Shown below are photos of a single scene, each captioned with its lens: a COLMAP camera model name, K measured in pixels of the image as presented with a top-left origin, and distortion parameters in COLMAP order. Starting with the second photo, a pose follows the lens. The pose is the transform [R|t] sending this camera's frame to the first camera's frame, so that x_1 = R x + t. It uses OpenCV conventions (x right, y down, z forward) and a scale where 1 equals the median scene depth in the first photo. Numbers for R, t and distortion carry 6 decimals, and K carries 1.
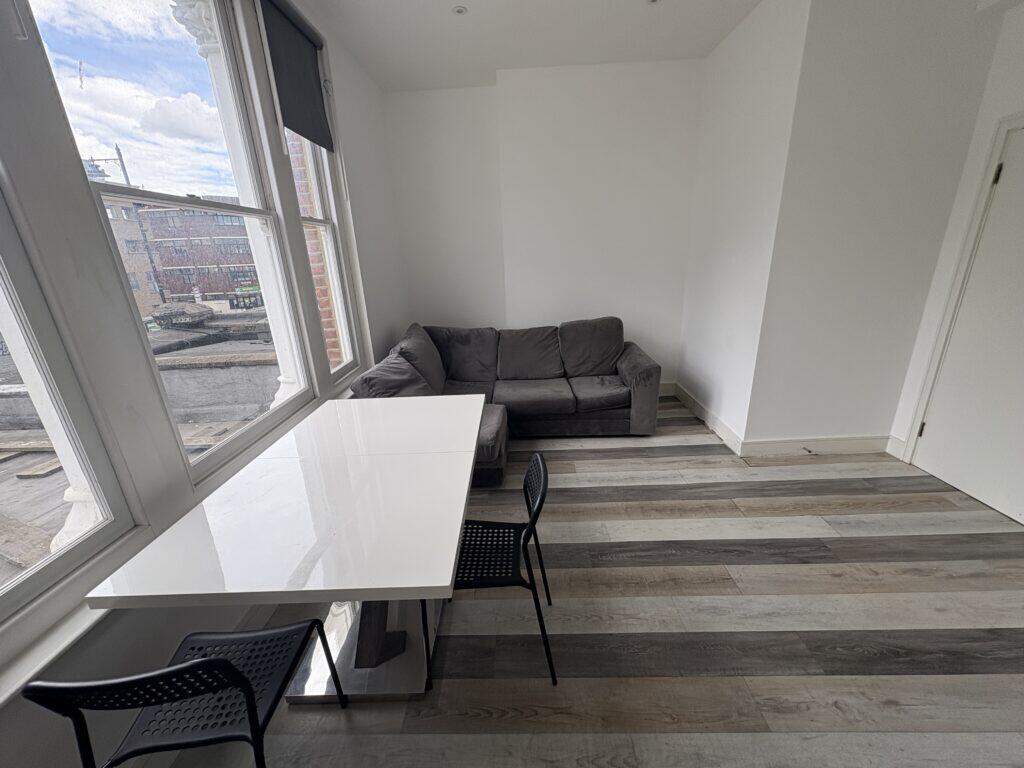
lens RADIAL K [[409.6, 0, 511.6], [0, 409.6, 387.2], [0, 0, 1]] dist [0.000348, -0.000401]
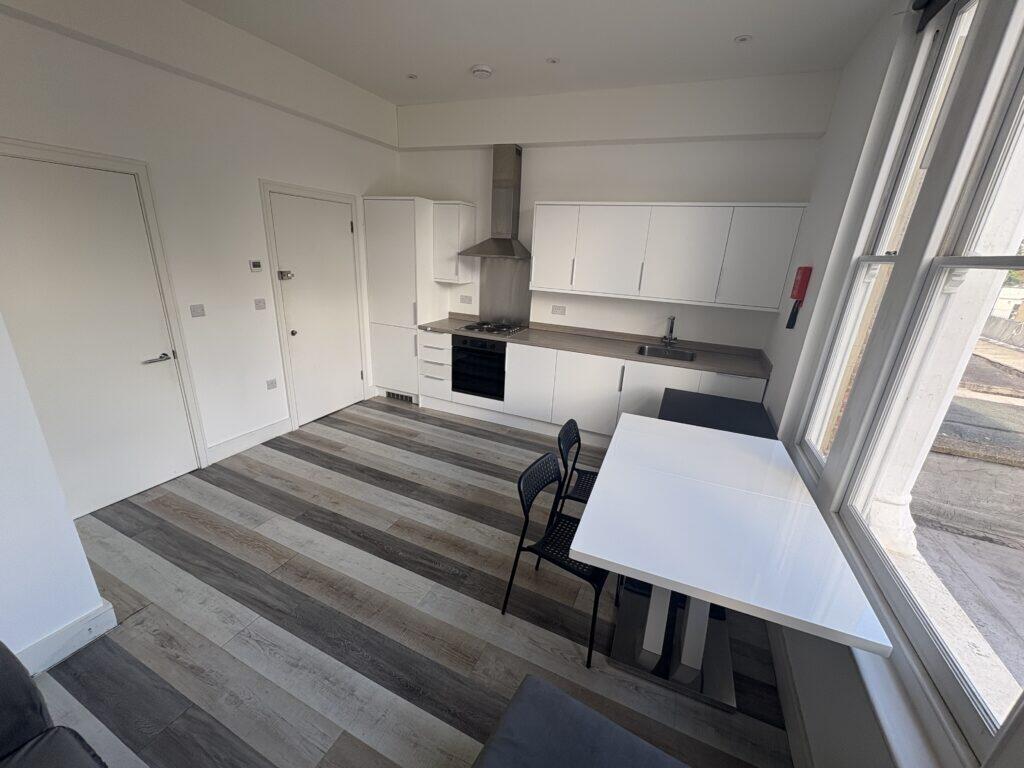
lens RADIAL K [[409.6, 0, 510.0], [0, 409.6, 387.5], [0, 0, 1]] dist [0.000348, -0.000401]
pose [[-0.918958, -0.134241, 0.370805, -0.257389], [0.110206, 0.815396, 0.568317, -0.628270], [-0.378644, 0.563124, -0.734520, 1.589393]]
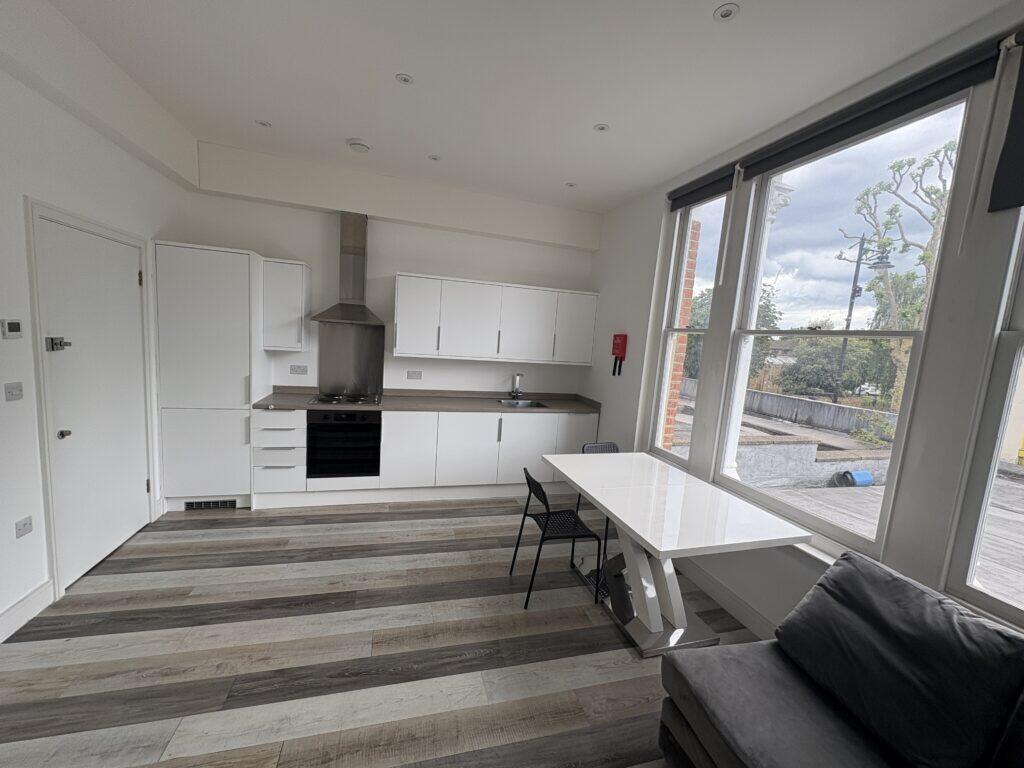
lens RADIAL K [[409.6, 0, 512.3], [0, 409.6, 387.4], [0, 0, 1]] dist [0.000348, -0.000401]
pose [[-0.956448, 0.008675, -0.291775, 0.492795], [-0.122726, 0.894973, 0.428907, -0.649581], [0.264852, 0.446035, -0.854930, 1.716985]]
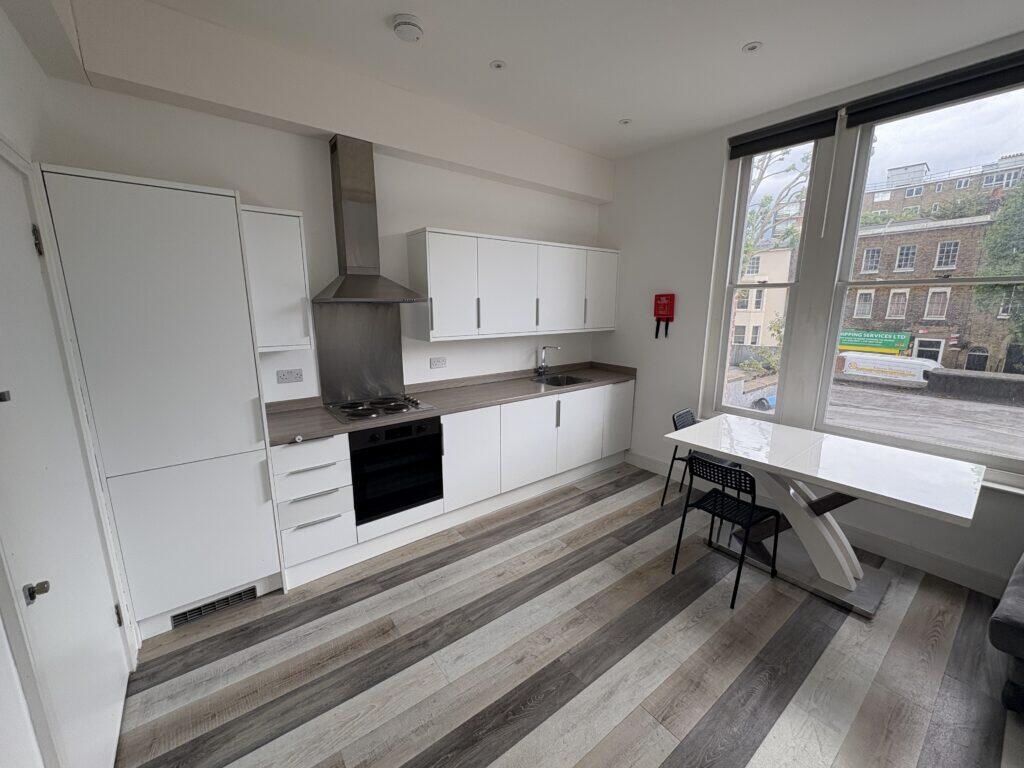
lens RADIAL K [[409.6, 0, 512.1], [0, 409.6, 387.9], [0, 0, 1]] dist [0.000348, -0.000401]
pose [[-0.780297, 0.164112, -0.603493, 1.161943], [-0.170870, 0.872302, 0.458141, -0.456874], [0.601614, 0.460605, -0.652613, 1.044193]]
